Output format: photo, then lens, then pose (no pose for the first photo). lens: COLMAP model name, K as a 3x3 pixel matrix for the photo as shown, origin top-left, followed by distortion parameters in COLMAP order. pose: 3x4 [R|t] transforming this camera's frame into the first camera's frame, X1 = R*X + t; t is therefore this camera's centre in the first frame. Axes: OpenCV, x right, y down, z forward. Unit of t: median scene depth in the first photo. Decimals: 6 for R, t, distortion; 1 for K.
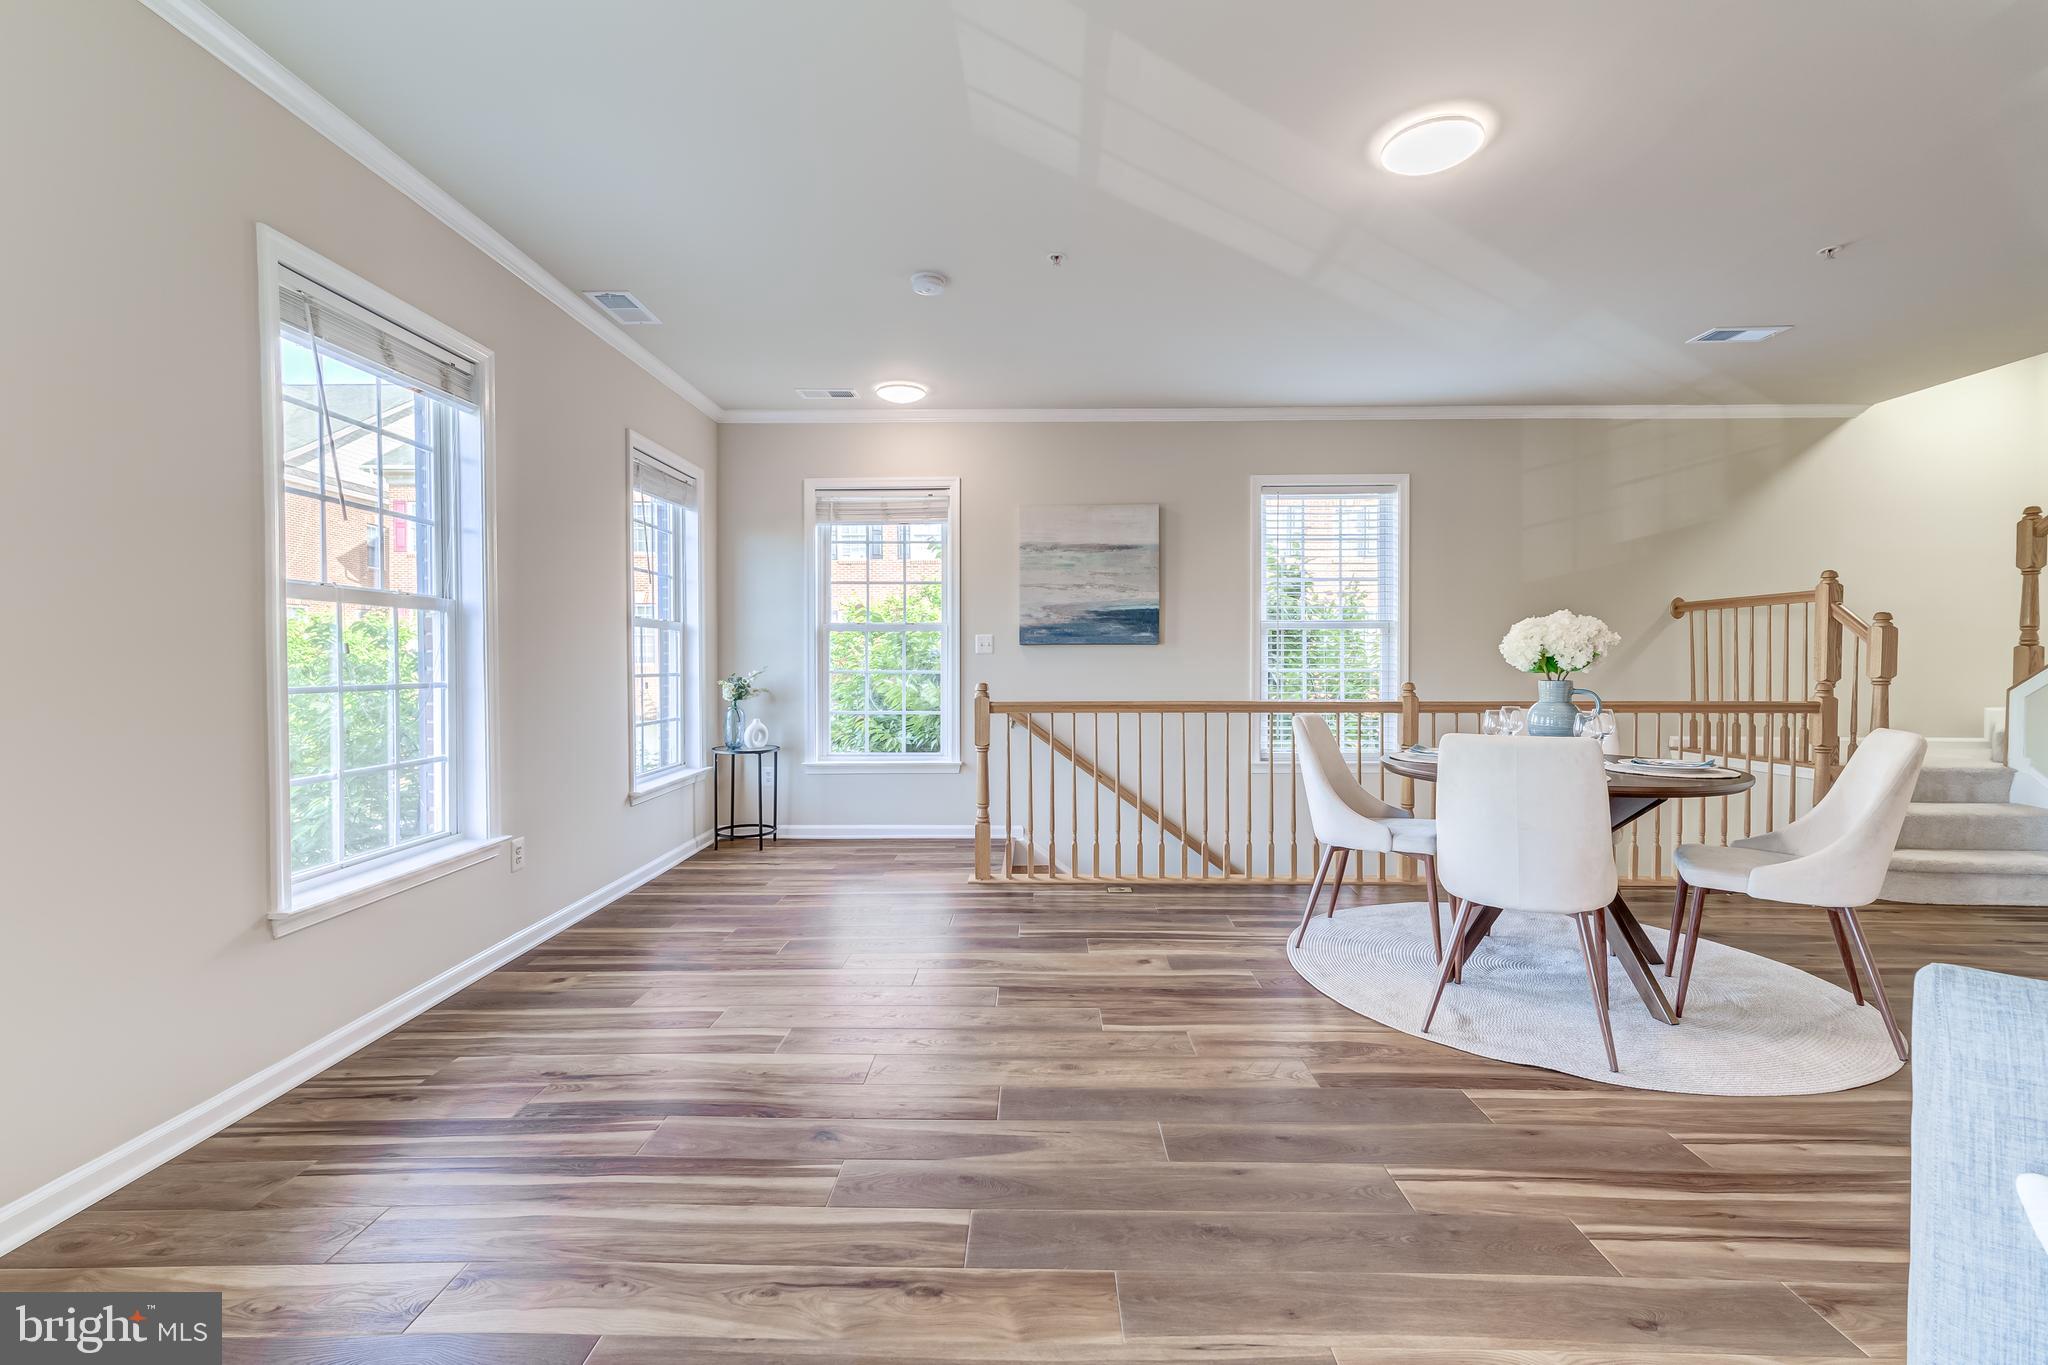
lens RADIAL K [[897.4, 0, 1014.0], [0, 897.4, 675.9], [0, 0, 1]] dist [0.003570, 0.000392]
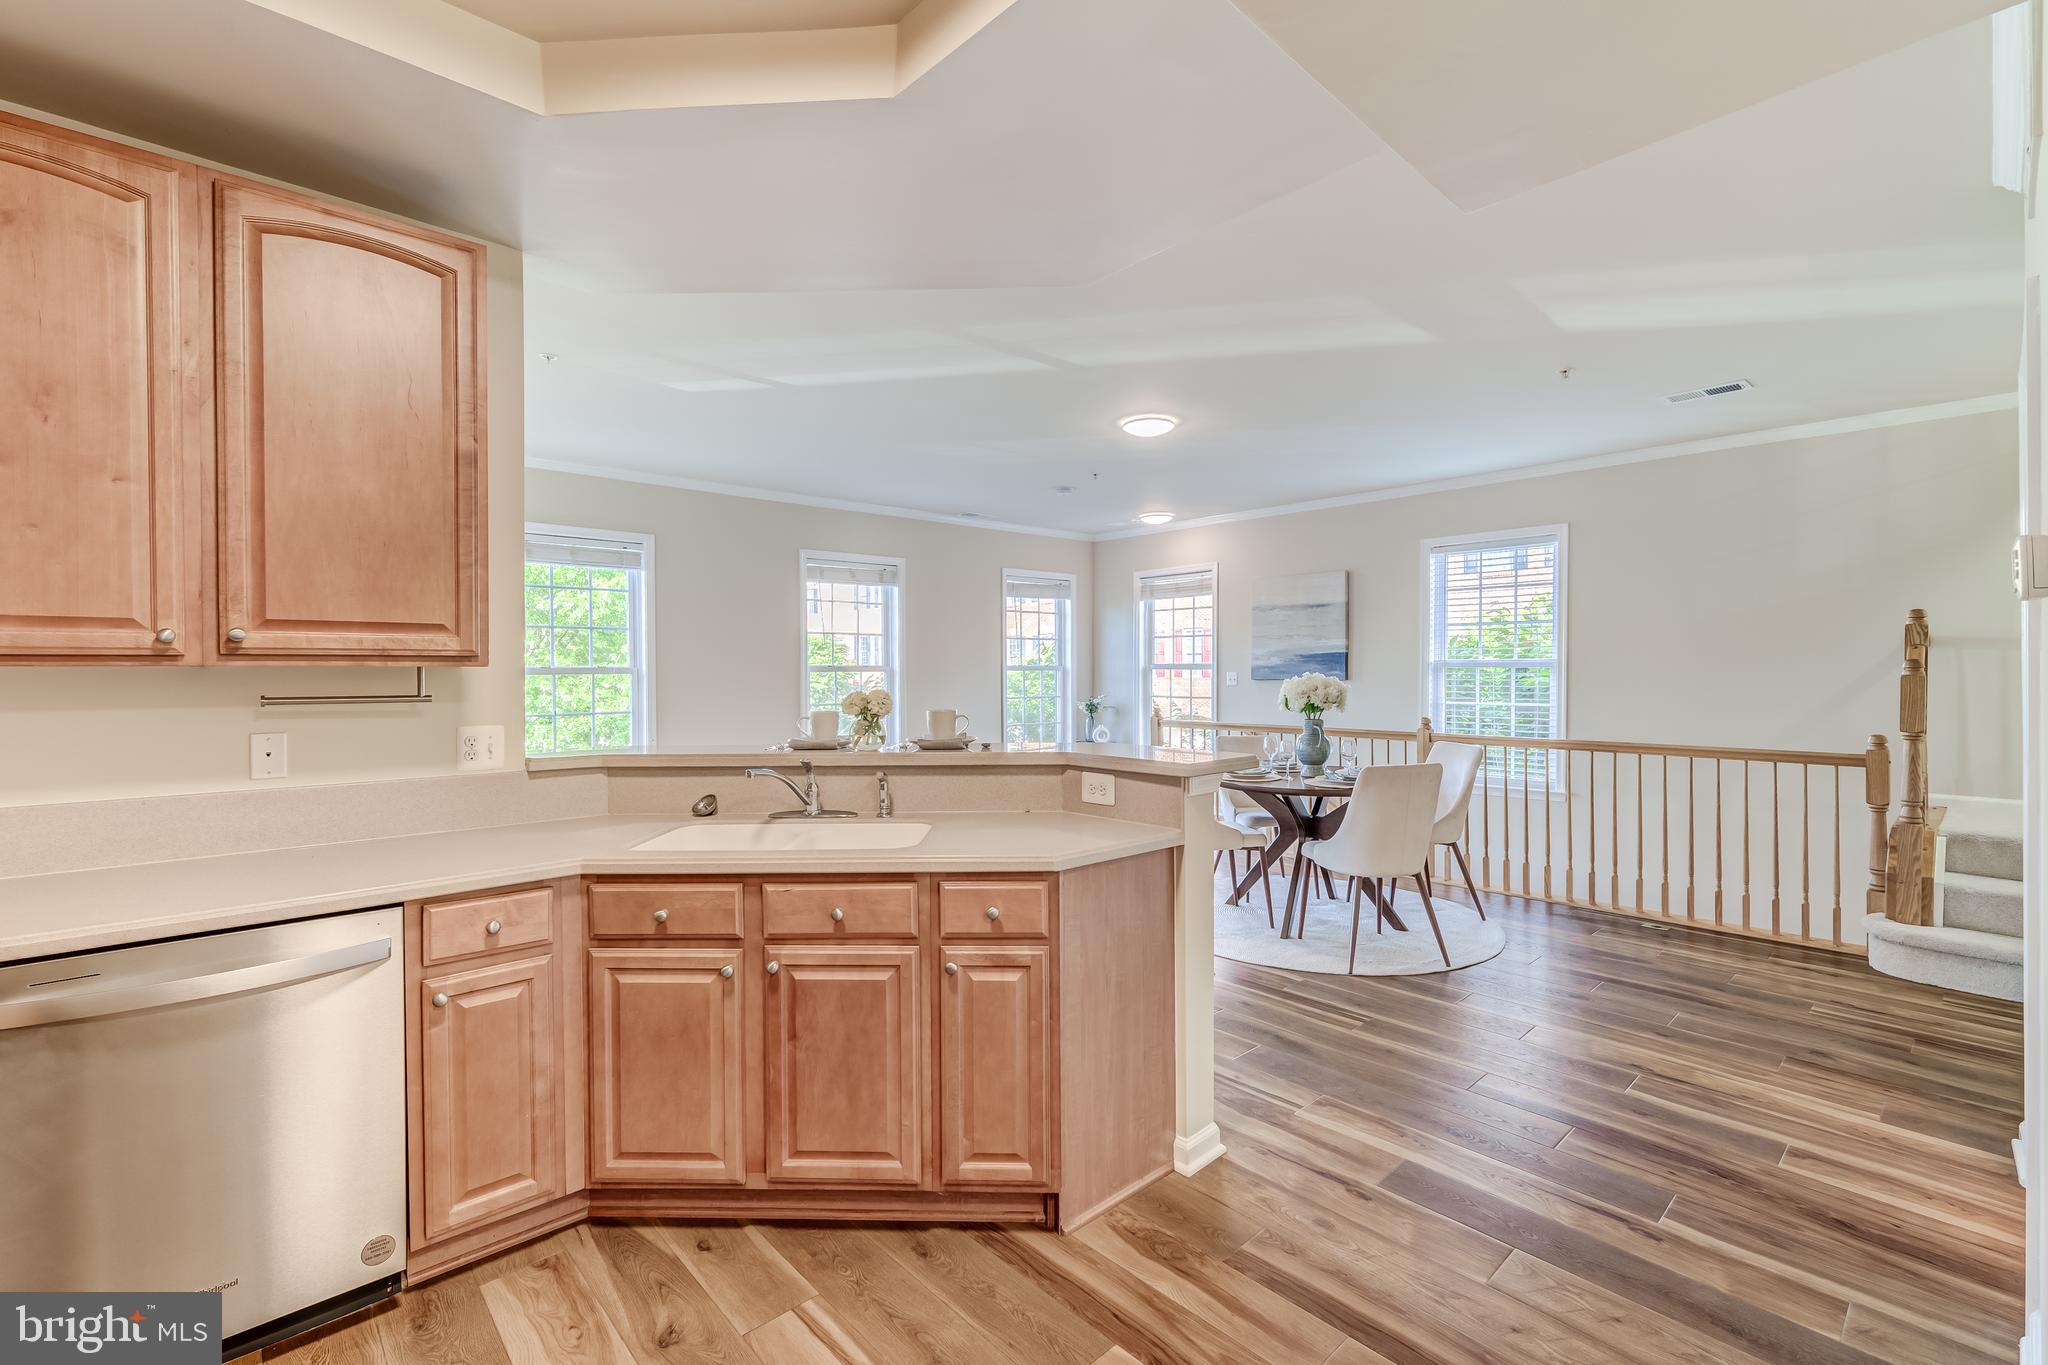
lens RADIAL K [[897.4, 0, 1021.2], [0, 897.4, 673.7], [0, 0, 1]] dist [0.003570, 0.000392]
pose [[0.690348, 0.001752, -0.723476, 0.945207], [-0.009918, 0.999926, -0.007041, -0.038196], [0.723410, 0.012036, 0.690314, -0.264995]]
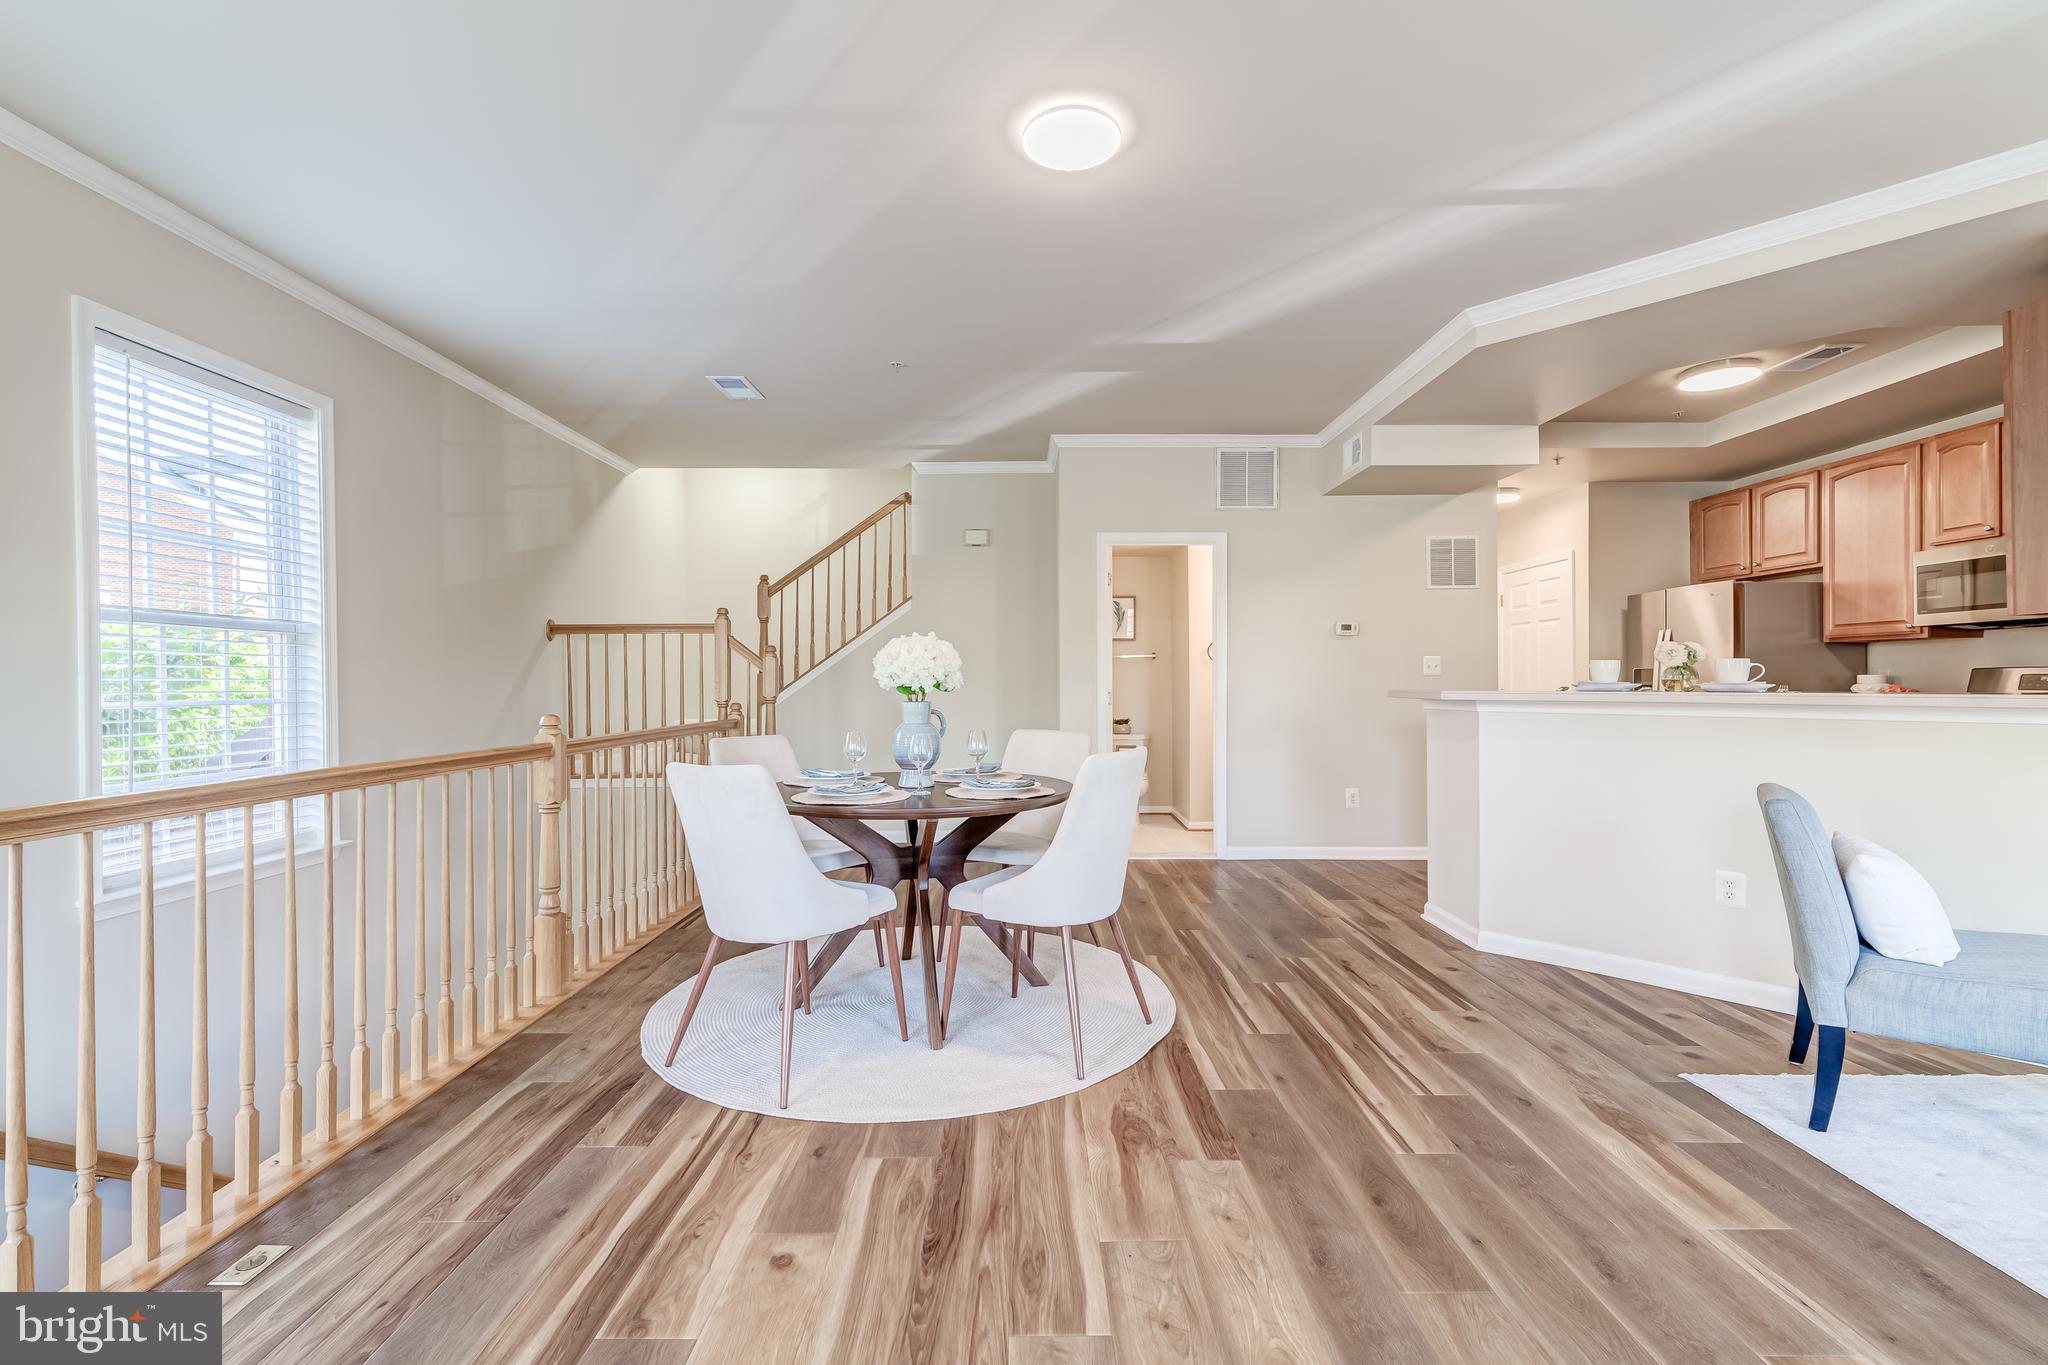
lens RADIAL K [[897.4, 0, 1026.6], [0, 897.4, 675.4], [0, 0, 1]] dist [0.003570, 0.000392]
pose [[-0.035878, 0.008724, 0.999318, -0.281774], [0.022333, 0.999719, -0.007925, -0.009457], [-0.999107, 0.022034, -0.036062, 0.642208]]
